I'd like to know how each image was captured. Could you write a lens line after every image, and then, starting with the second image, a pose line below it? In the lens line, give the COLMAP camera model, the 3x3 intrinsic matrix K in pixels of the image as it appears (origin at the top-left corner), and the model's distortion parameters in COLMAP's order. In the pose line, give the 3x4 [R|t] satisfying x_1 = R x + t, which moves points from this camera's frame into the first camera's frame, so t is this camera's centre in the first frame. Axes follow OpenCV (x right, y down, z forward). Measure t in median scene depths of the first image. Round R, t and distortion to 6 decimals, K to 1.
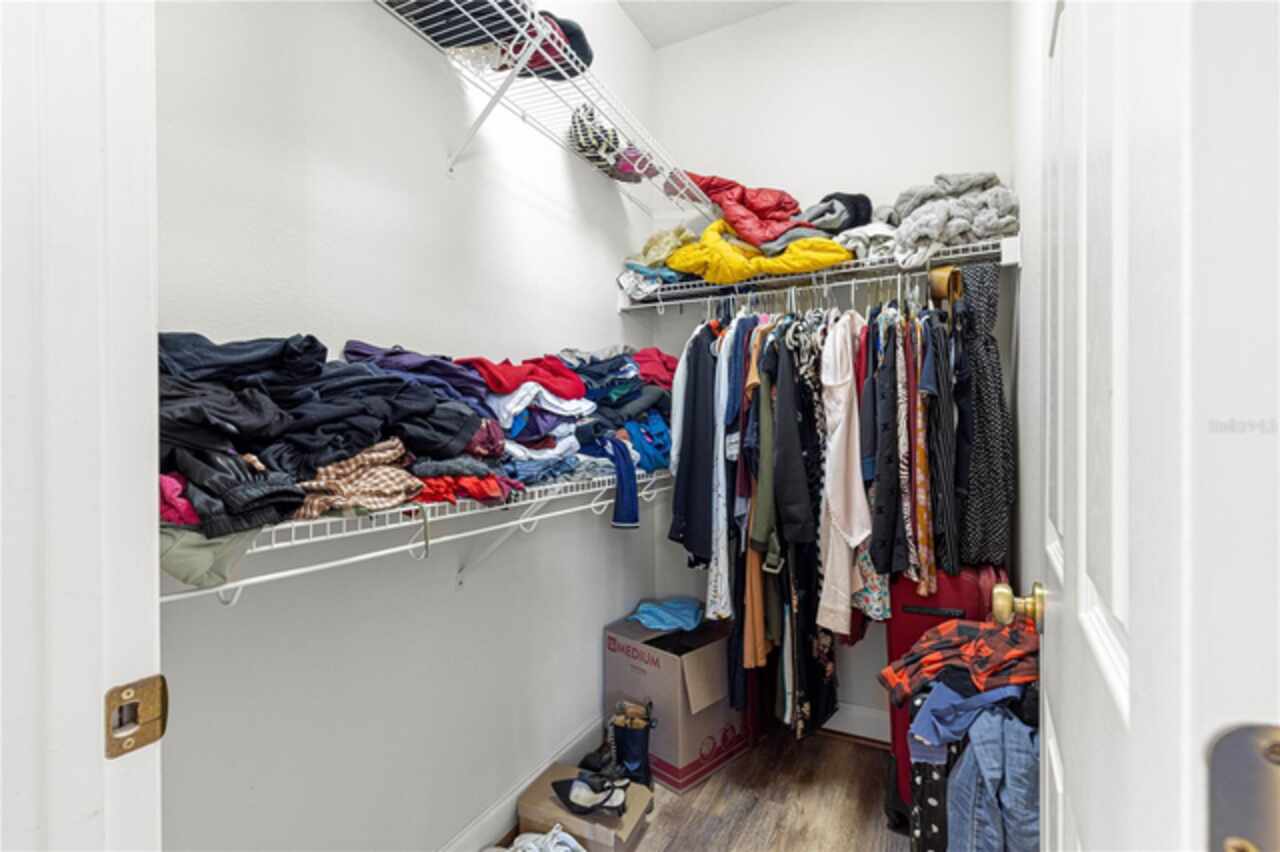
lens RADIAL K [[572.7, 0, 641.3], [0, 572.7, 430.5], [0, 0, 1]] dist [0.003055, -0.000683]
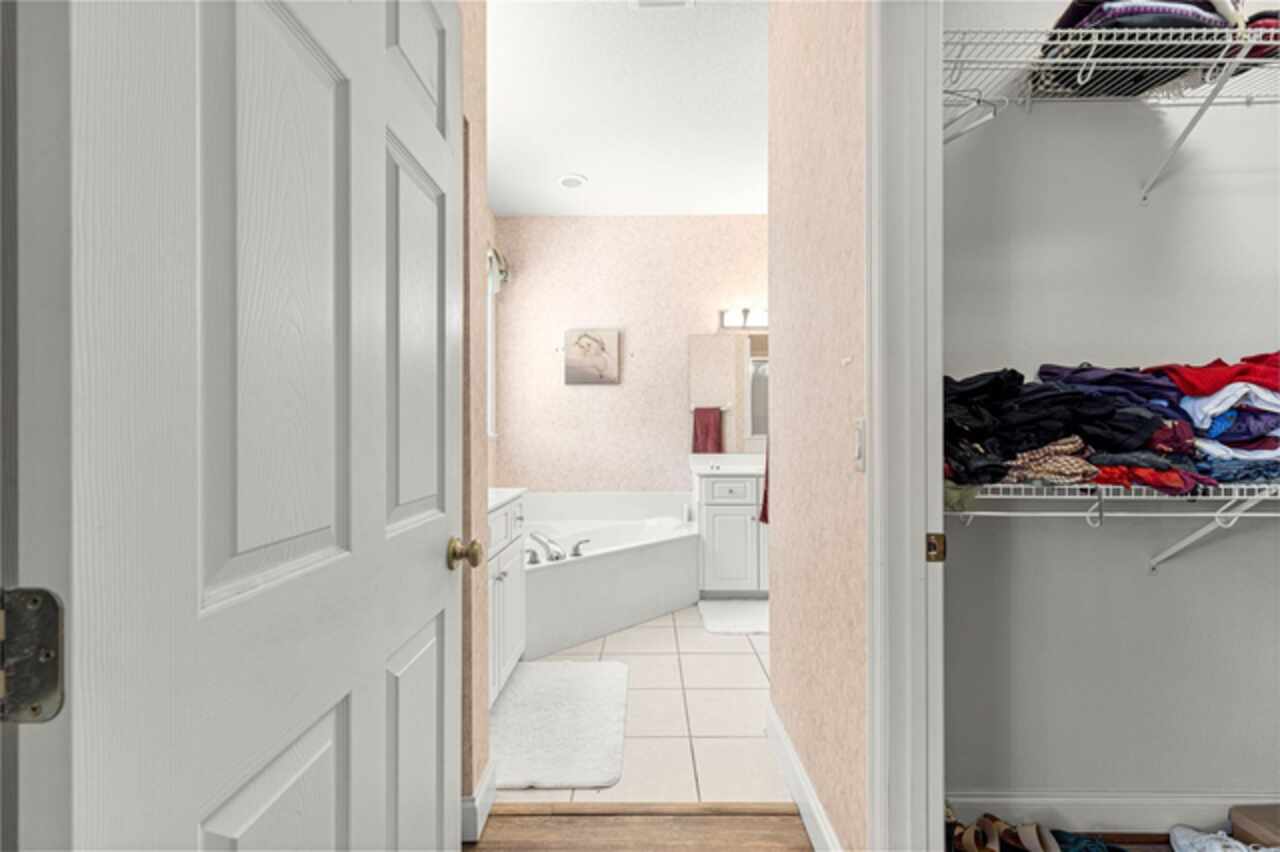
lens RADIAL K [[572.7, 0, 641.3], [0, 572.7, 430.5], [0, 0, 1]] dist [0.003055, -0.000683]
pose [[0.448095, 0.005176, -0.893971, 0.329919], [-0.003344, 0.999986, 0.004113, -0.001642], [0.893980, 0.001146, 0.448106, -0.543607]]
